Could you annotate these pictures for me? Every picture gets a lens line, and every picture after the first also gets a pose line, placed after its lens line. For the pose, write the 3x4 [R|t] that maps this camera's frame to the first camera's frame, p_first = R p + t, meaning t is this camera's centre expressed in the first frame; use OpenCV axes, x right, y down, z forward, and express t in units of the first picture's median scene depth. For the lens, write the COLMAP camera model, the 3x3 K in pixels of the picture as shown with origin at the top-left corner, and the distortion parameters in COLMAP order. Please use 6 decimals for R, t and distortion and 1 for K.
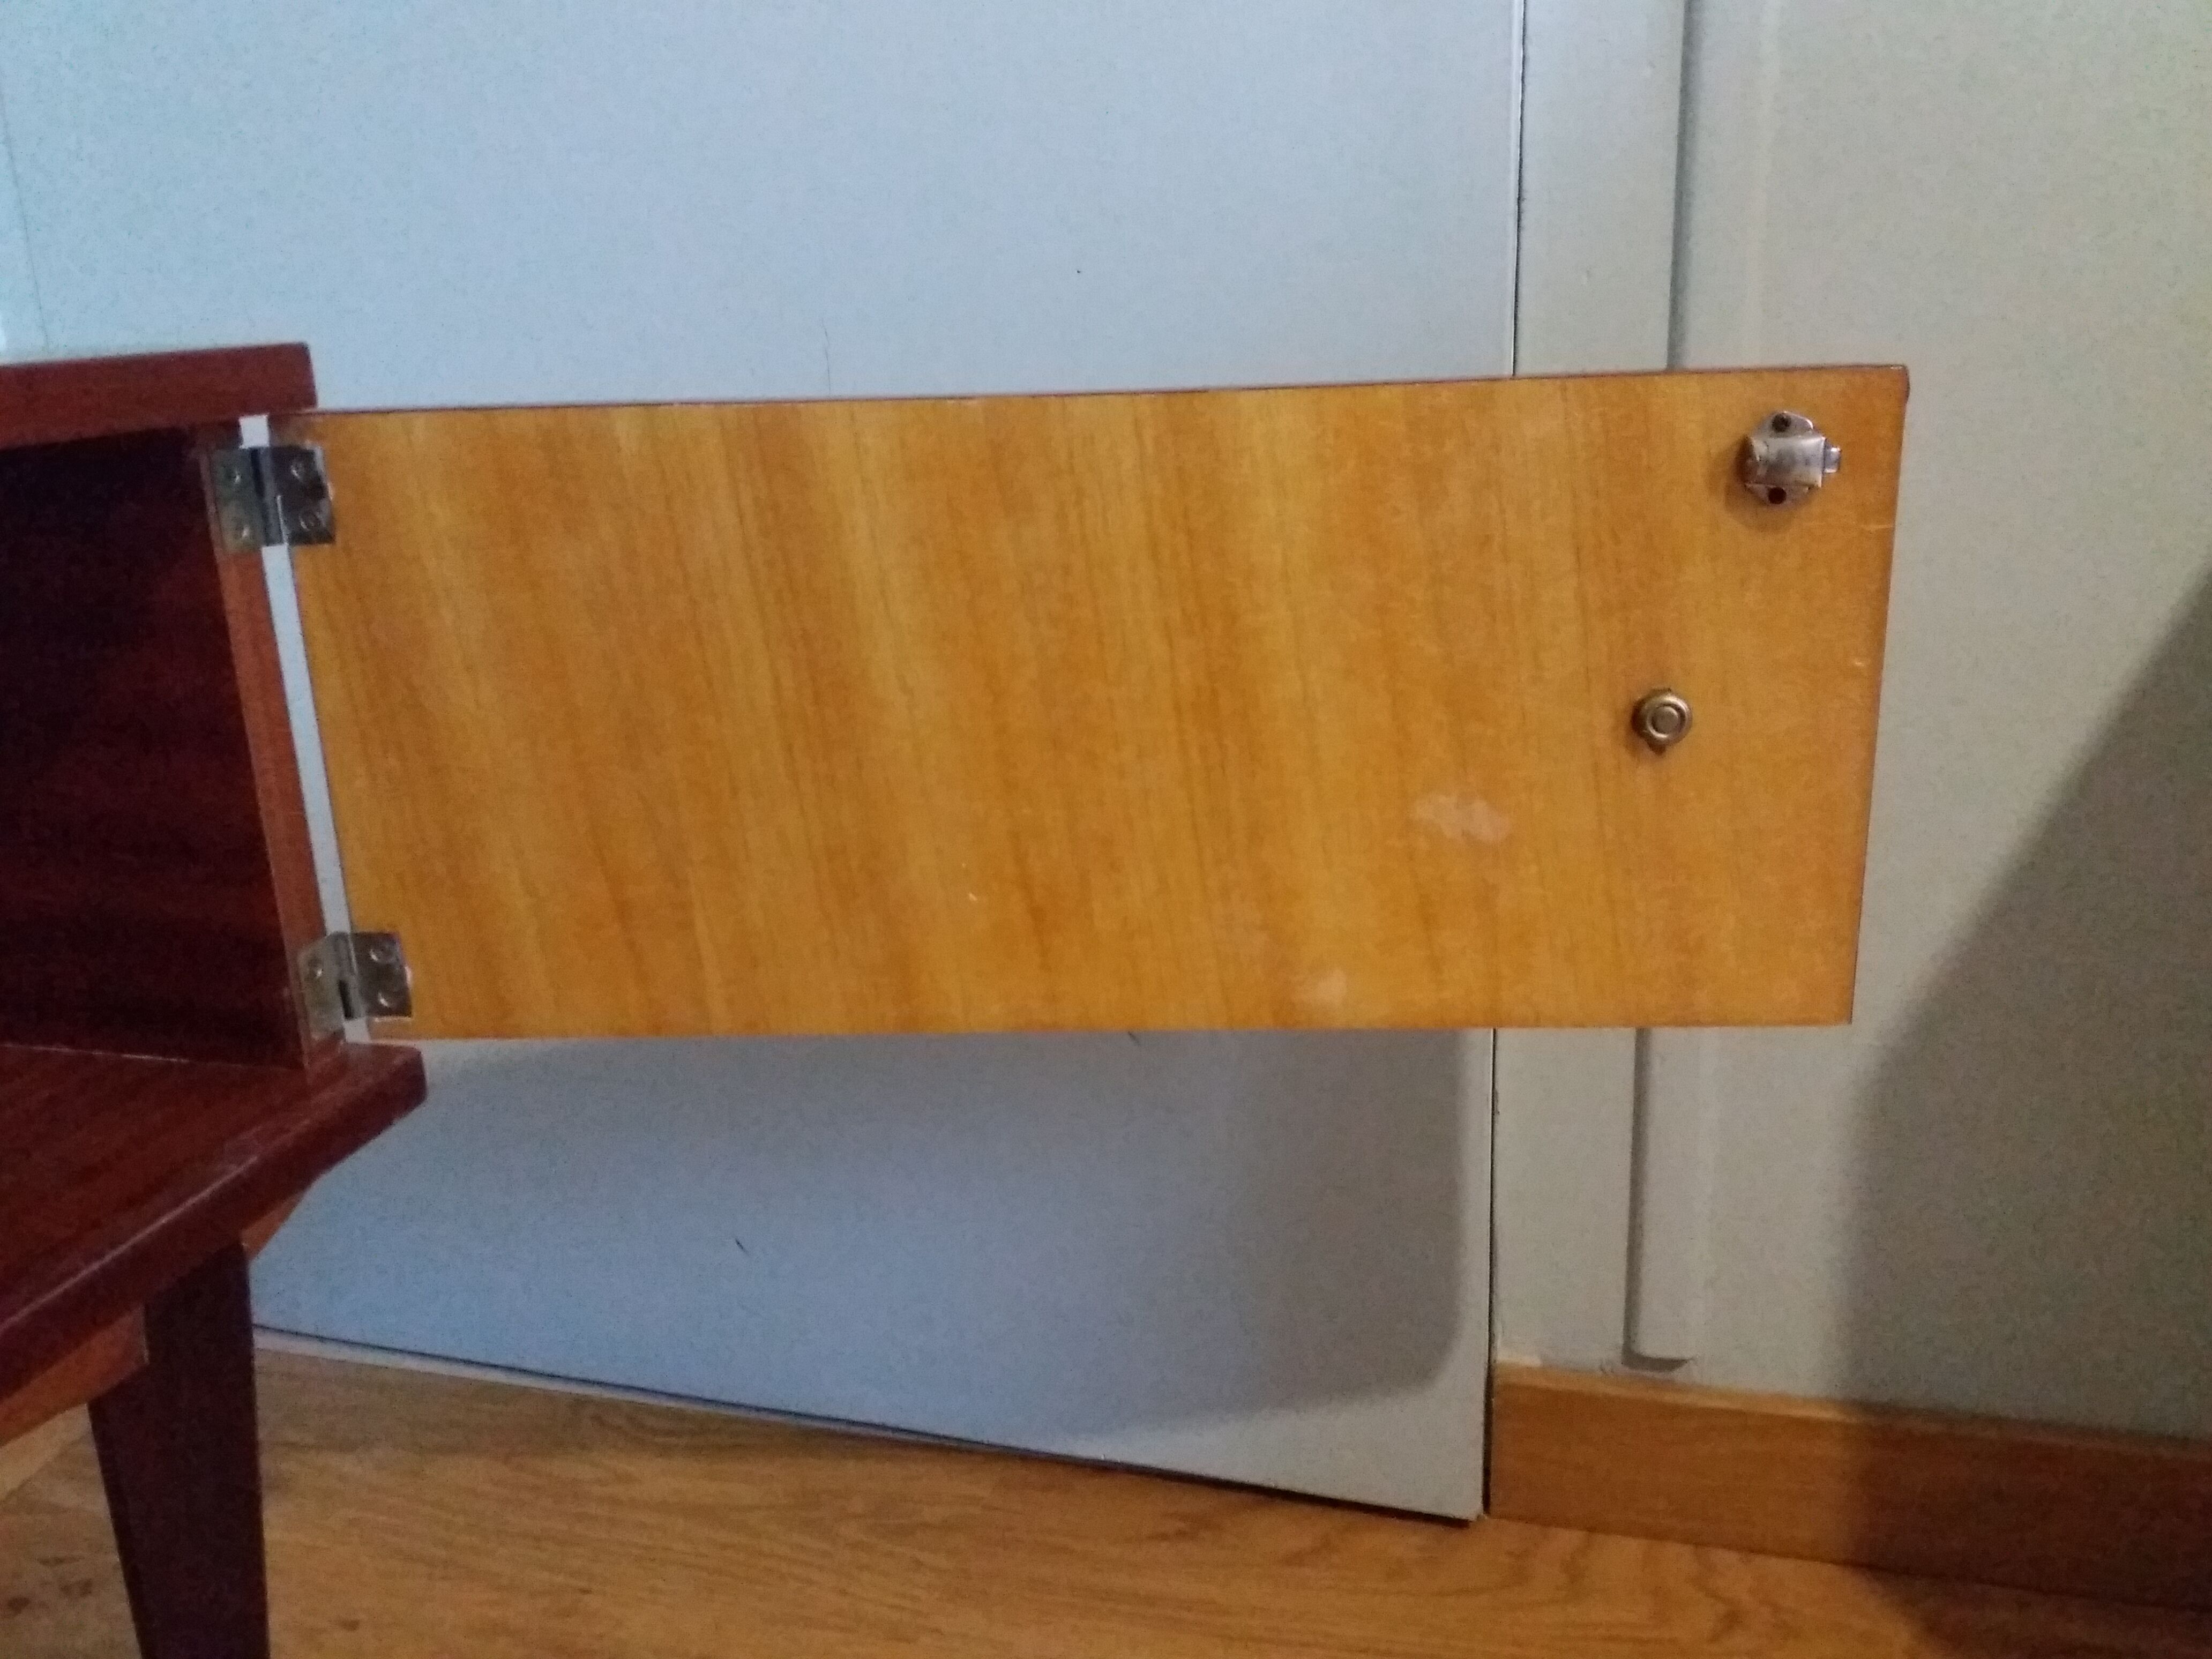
lens RADIAL K [[1805.7, 0, 1103.3], [0, 1805.7, 809.7], [0, 0, 1]] dist [-0.001875, -0.006491]
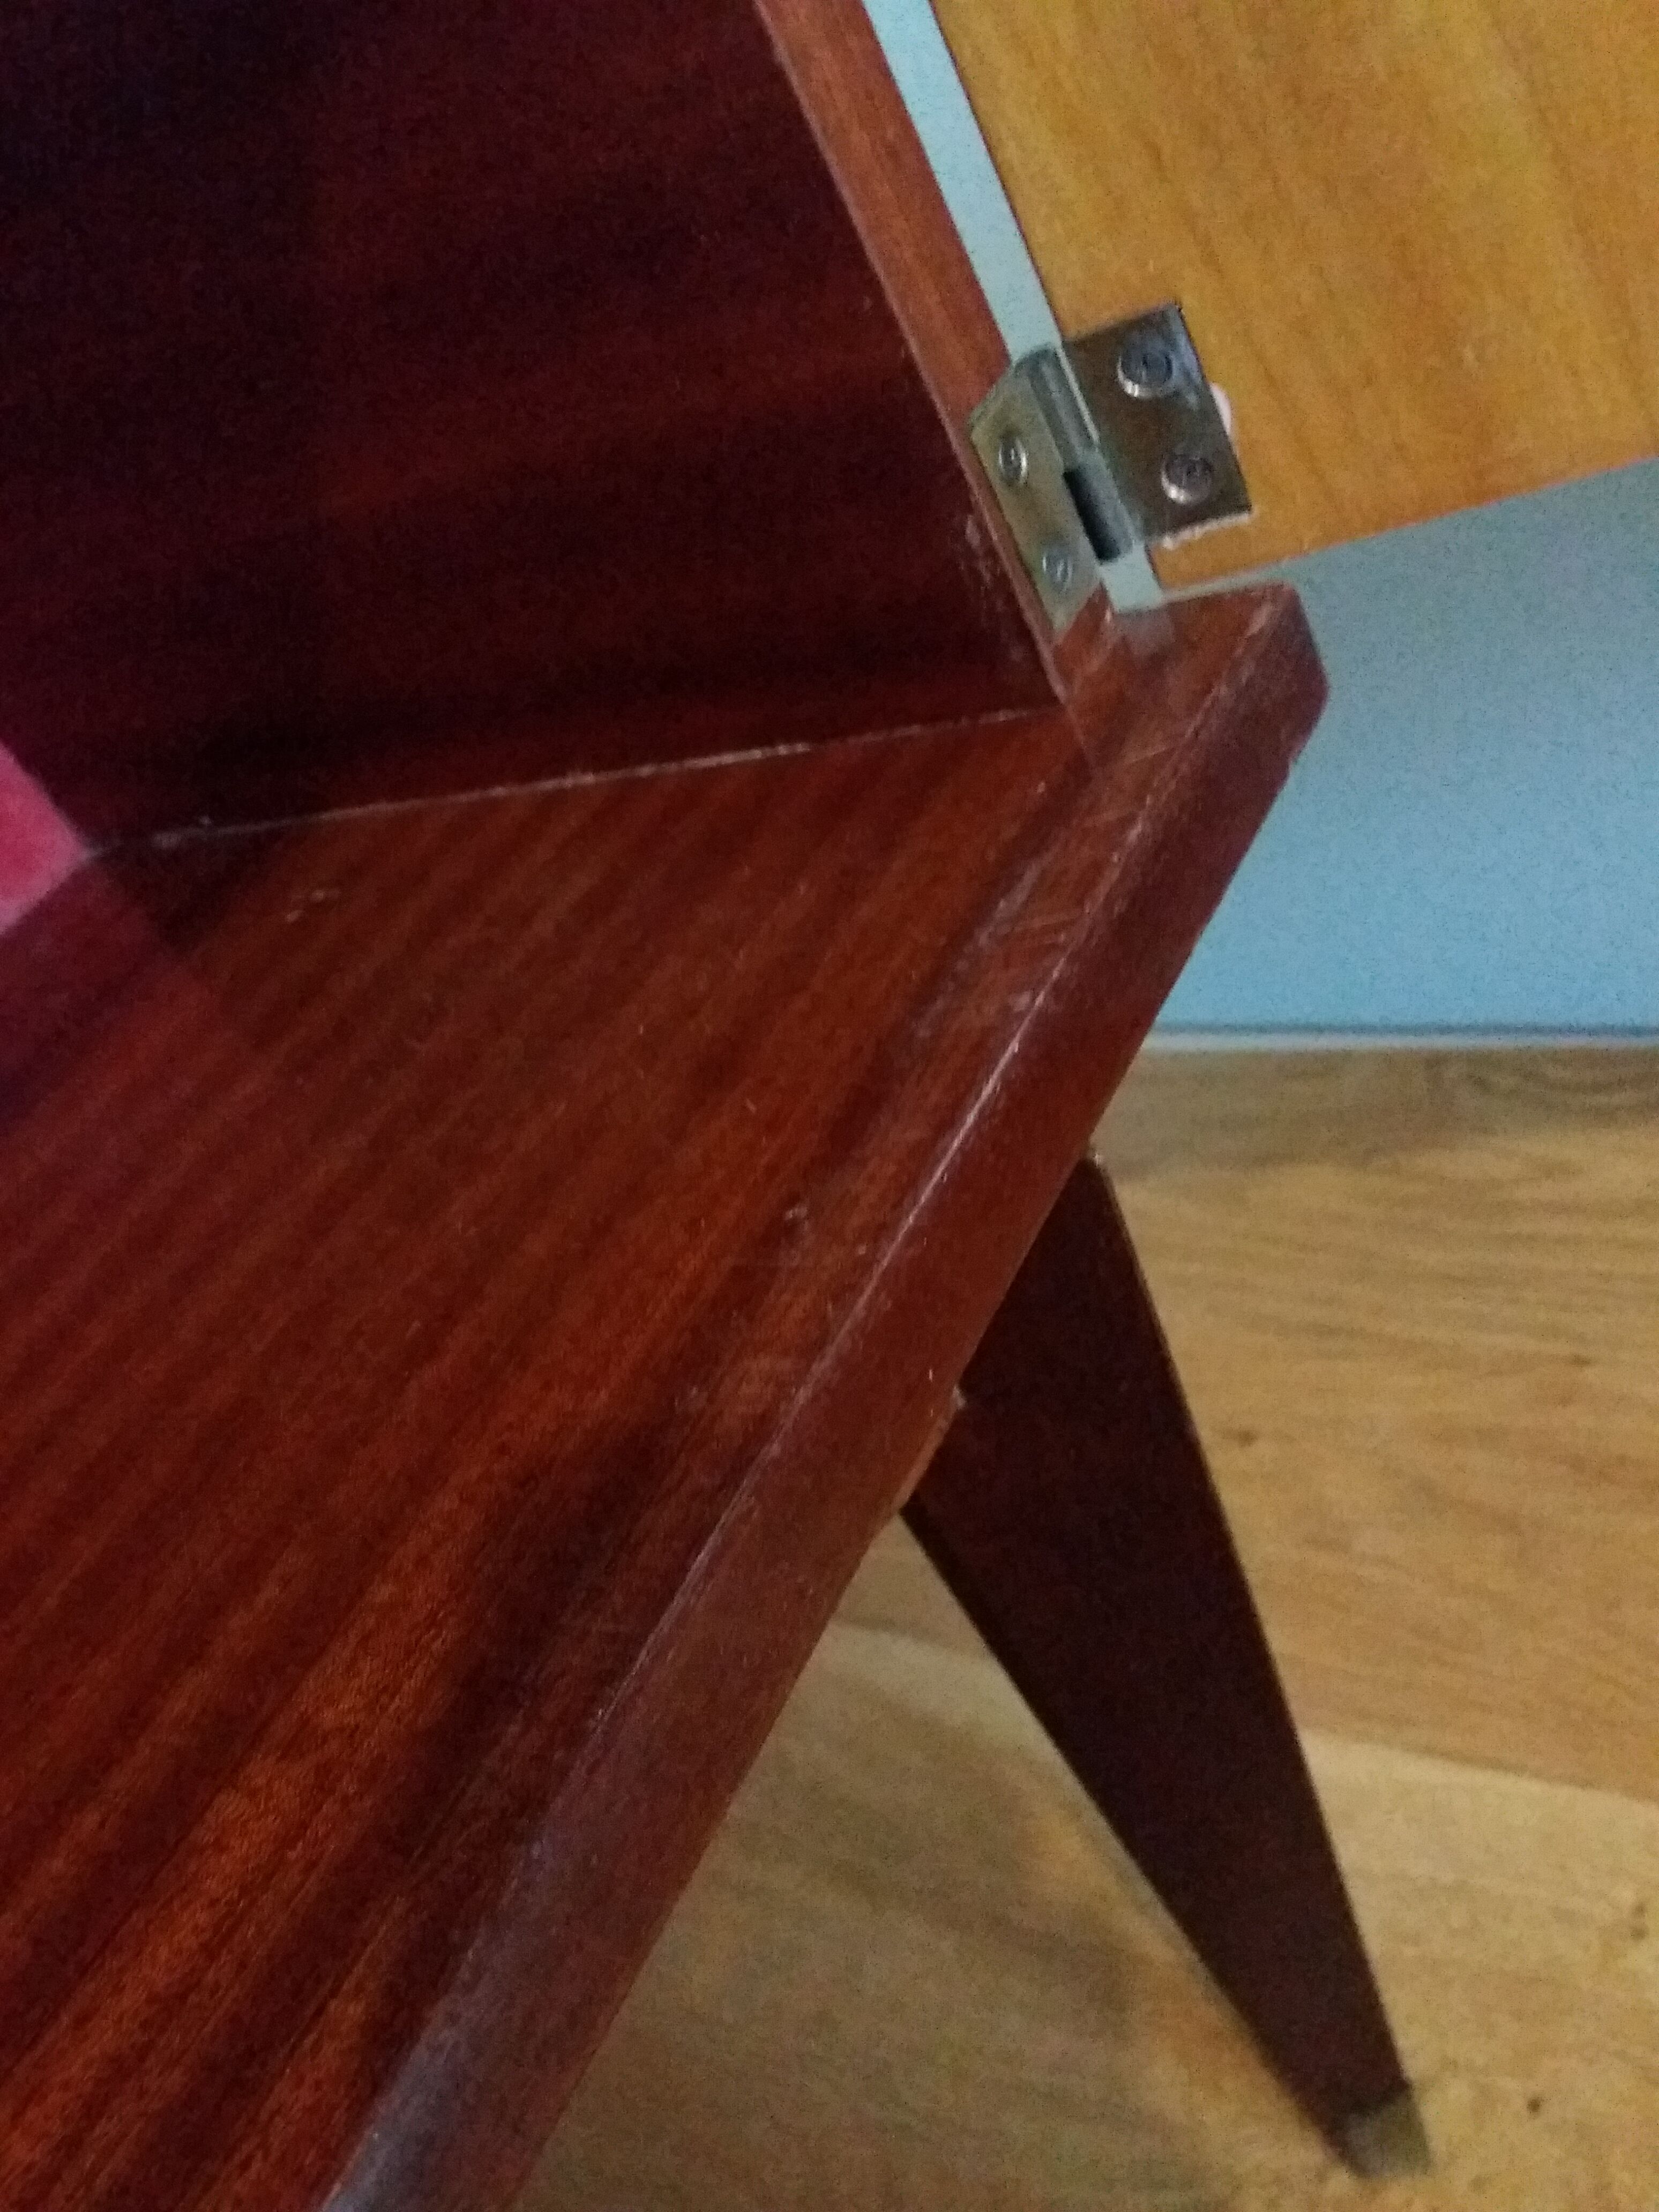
lens RADIAL K [[1805.7, 0, 829.5], [0, 1805.7, 1106.0], [0, 0, 1]] dist [-0.001875, -0.006491]
pose [[0.878094, -0.143052, -0.456603, -0.300995], [0.318583, 0.886784, 0.334843, 0.067321], [0.357009, -0.439490, 0.824253, 0.572389]]
